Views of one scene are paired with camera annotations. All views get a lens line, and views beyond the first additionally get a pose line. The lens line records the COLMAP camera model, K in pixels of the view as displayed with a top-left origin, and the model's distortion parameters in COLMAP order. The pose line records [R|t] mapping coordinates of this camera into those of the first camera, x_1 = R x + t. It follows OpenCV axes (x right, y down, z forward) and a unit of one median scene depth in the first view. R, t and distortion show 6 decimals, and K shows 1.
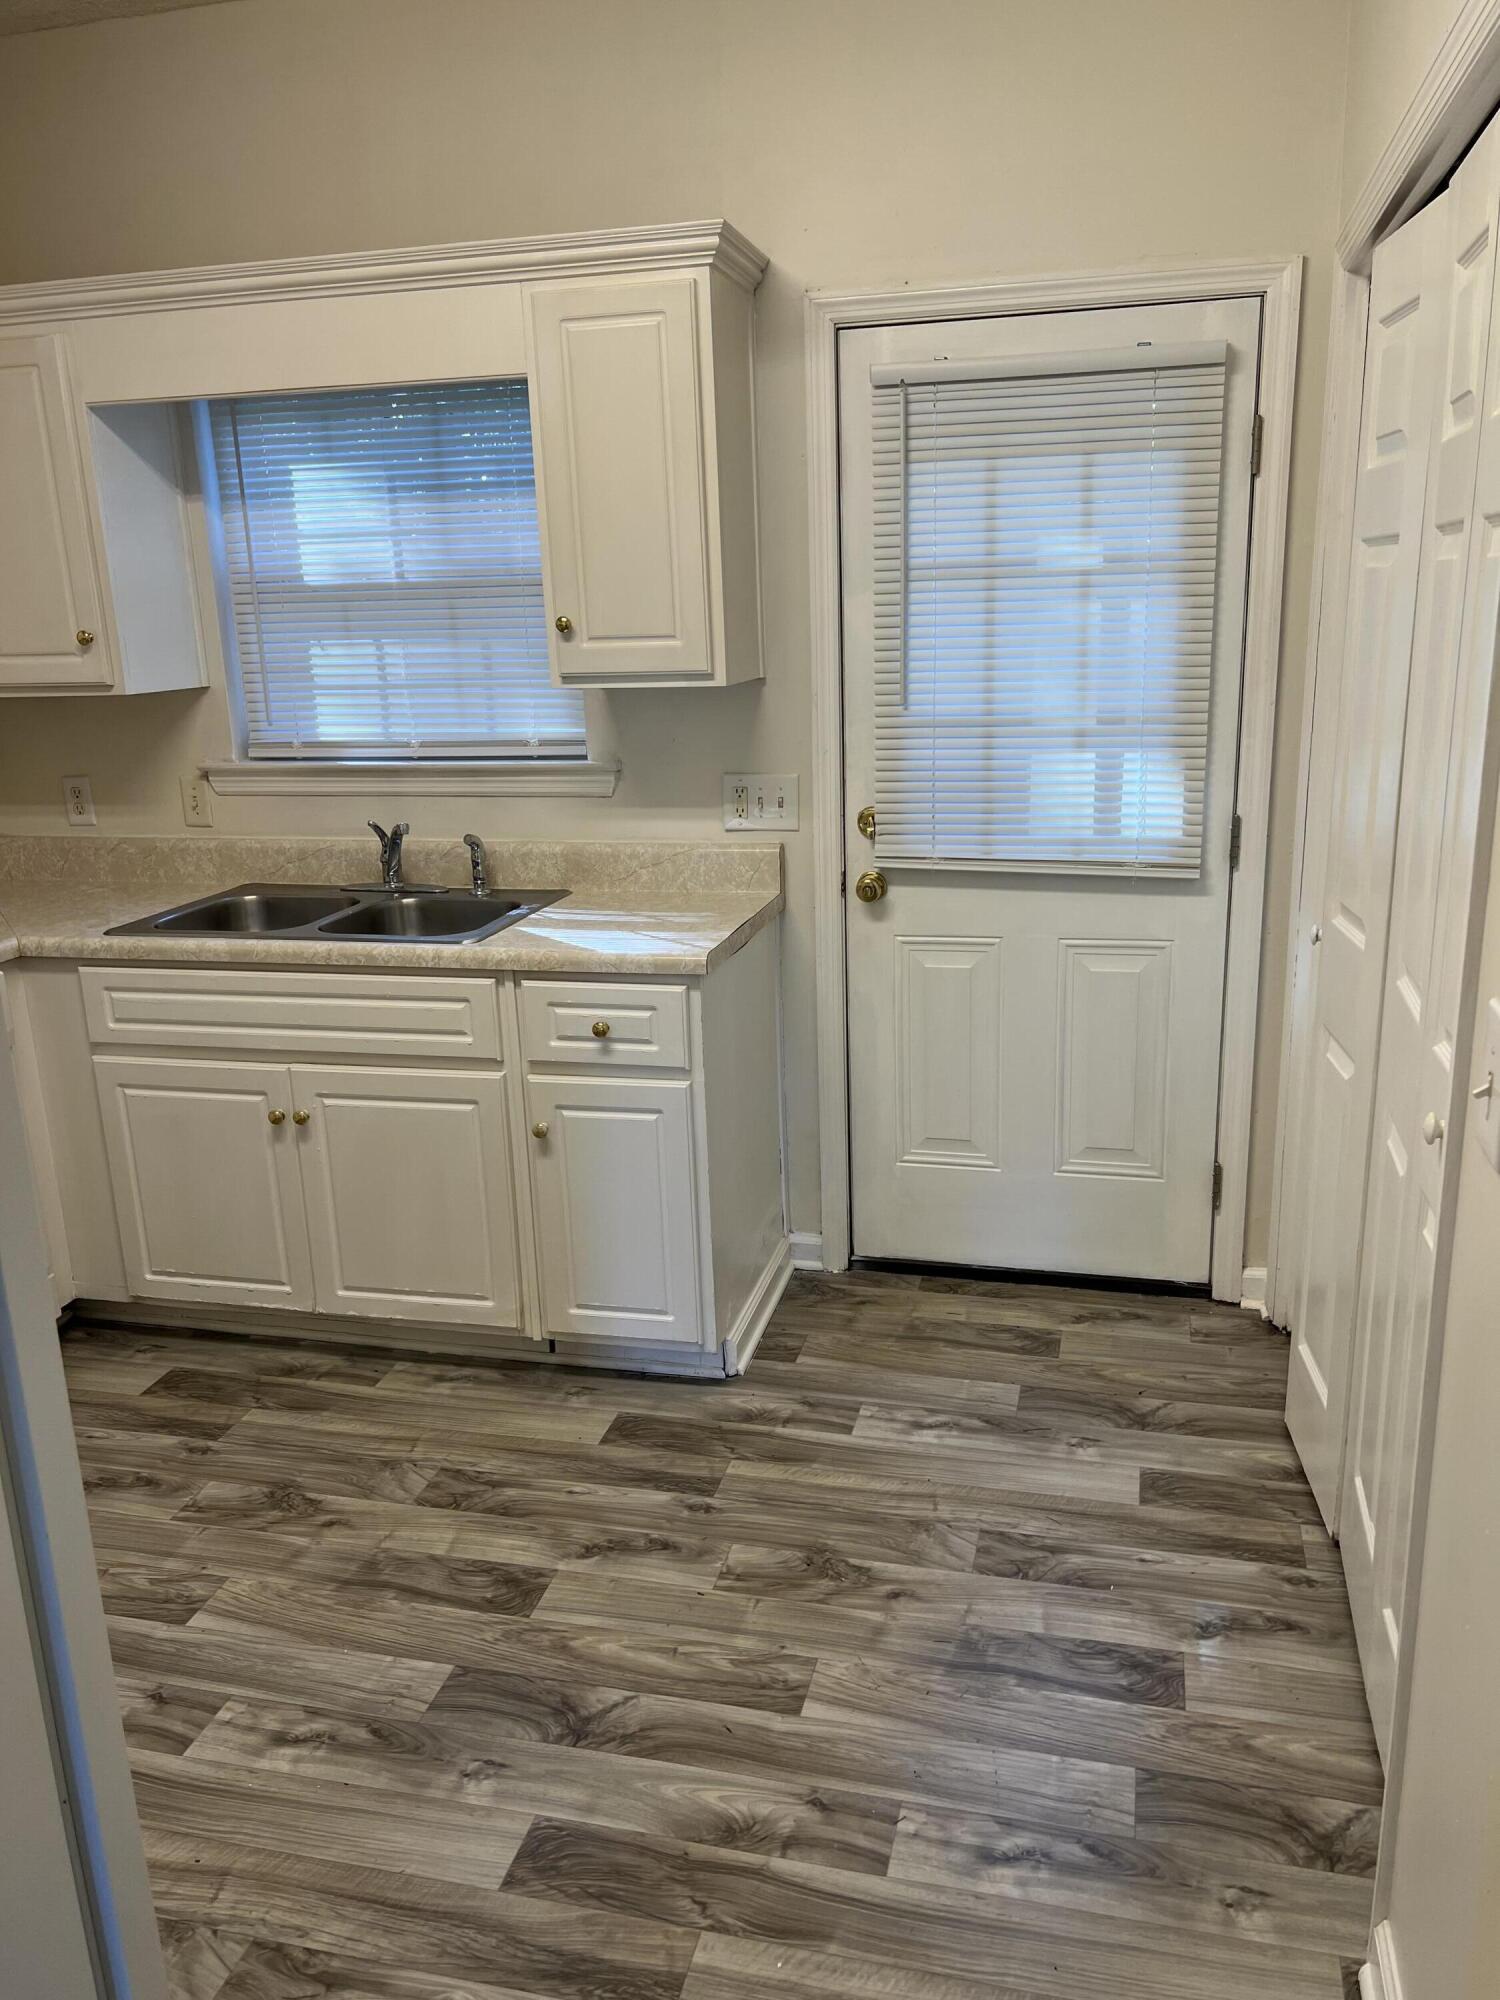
lens RADIAL K [[1506.6, 0, 754.4], [0, 1506.6, 1001.9], [0, 0, 1]] dist [0.001319, -0.015034]
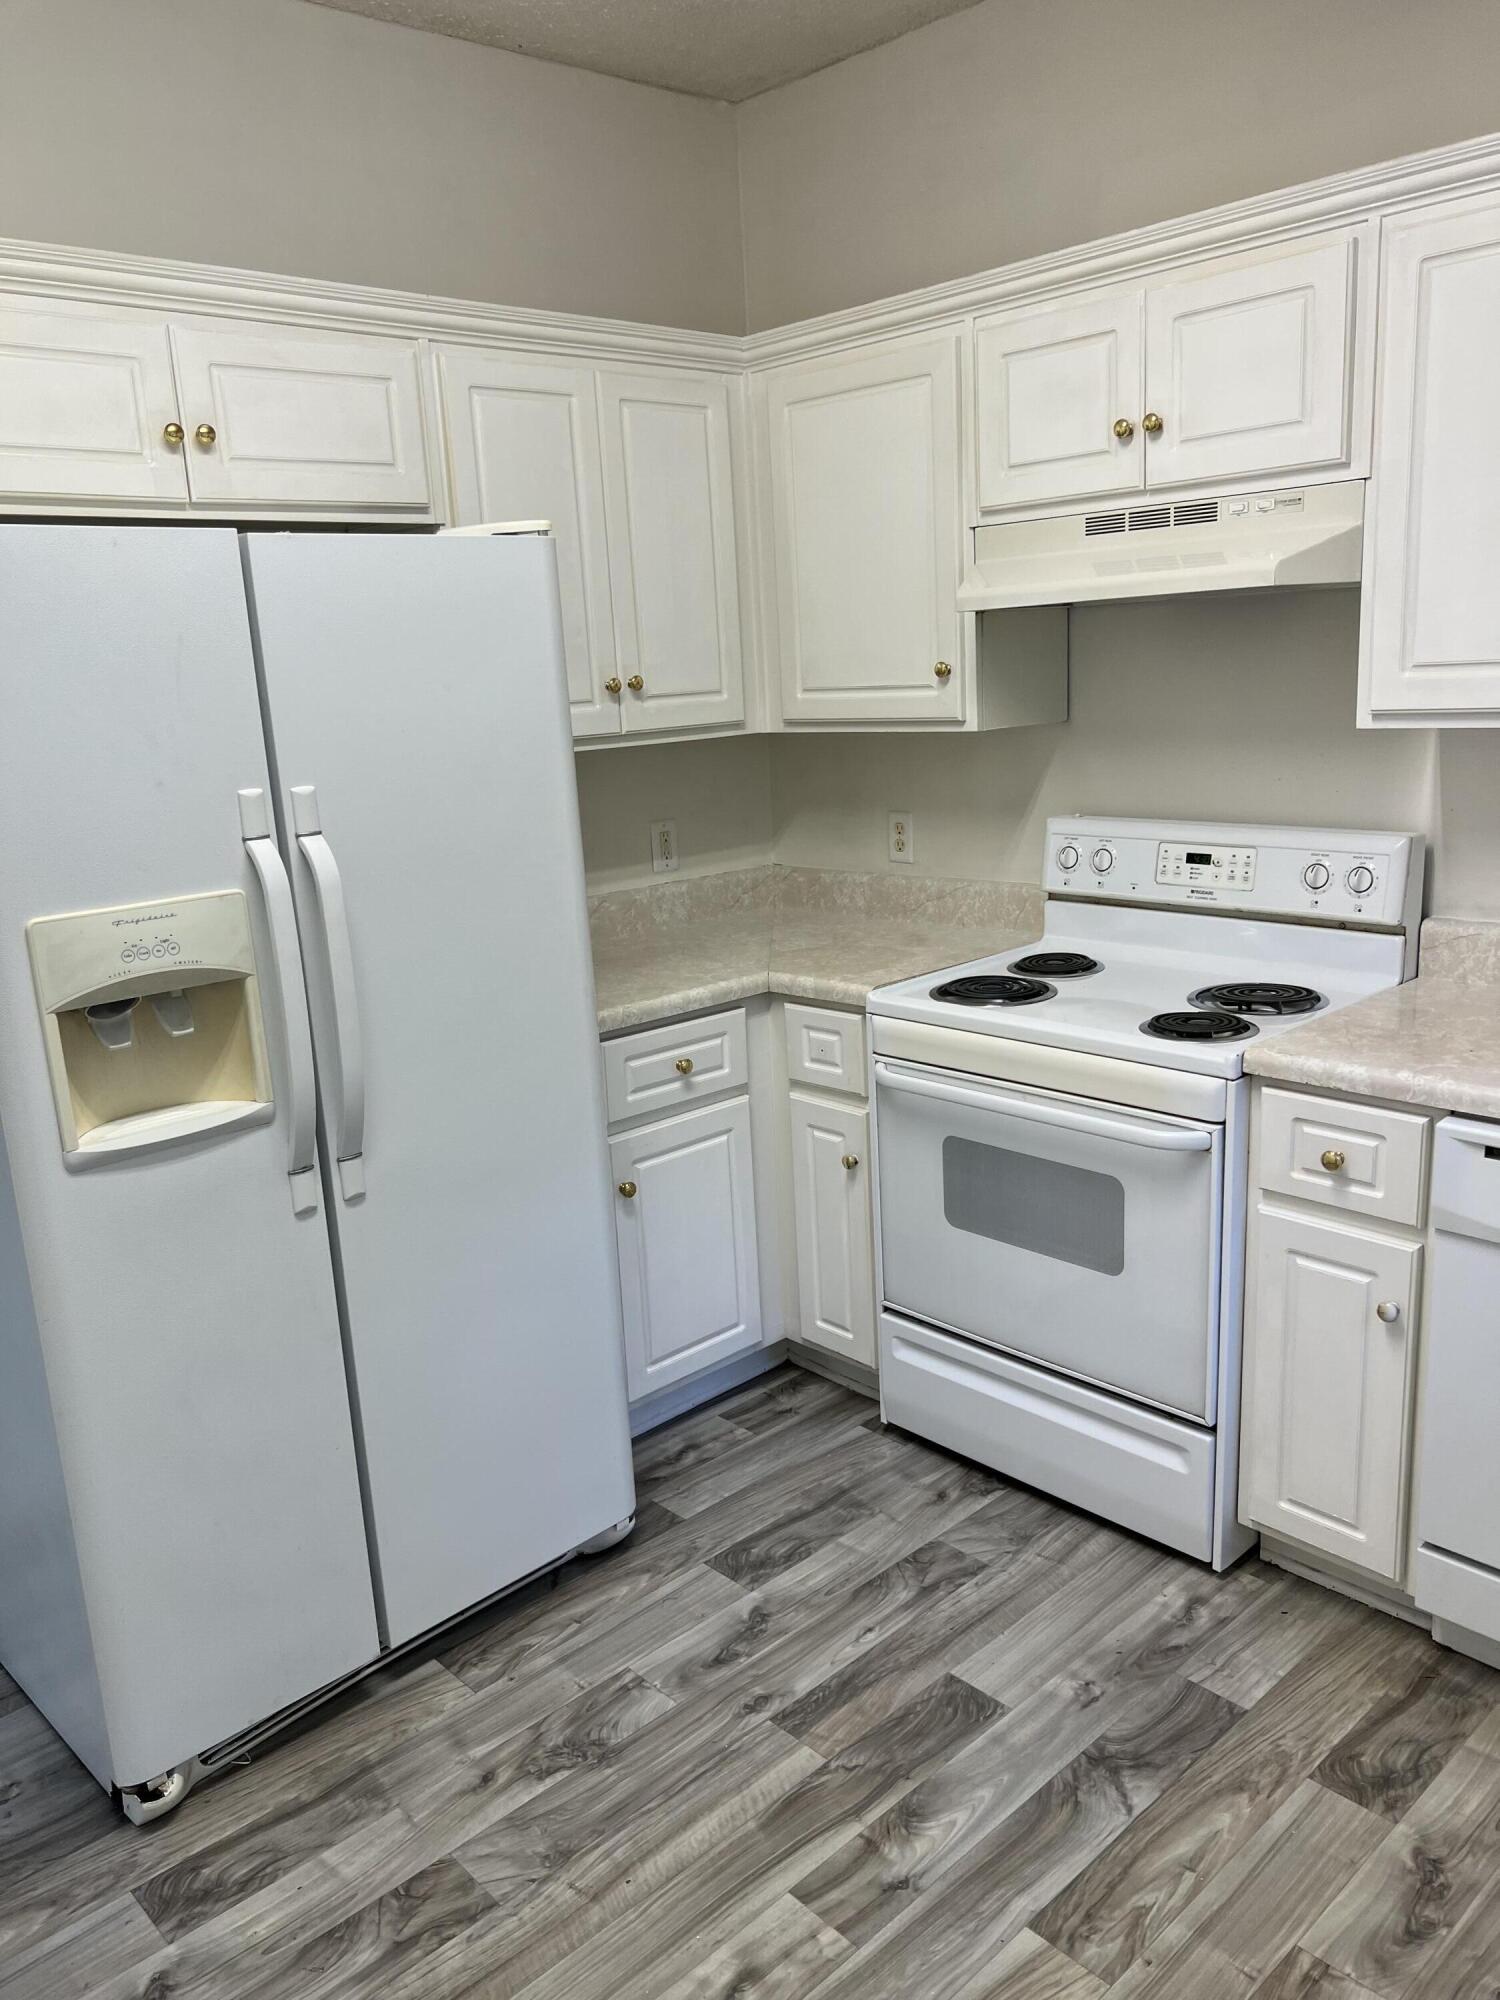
lens RADIAL K [[1506.6, 0, 750.2], [0, 1506.6, 1004.1], [0, 0, 1]] dist [0.001319, -0.015034]
pose [[-0.536866, 0.250685, -0.805563, 0.599414], [-0.156150, 0.908812, 0.386881, -0.382548], [0.829091, 0.333492, -0.448766, 1.348512]]
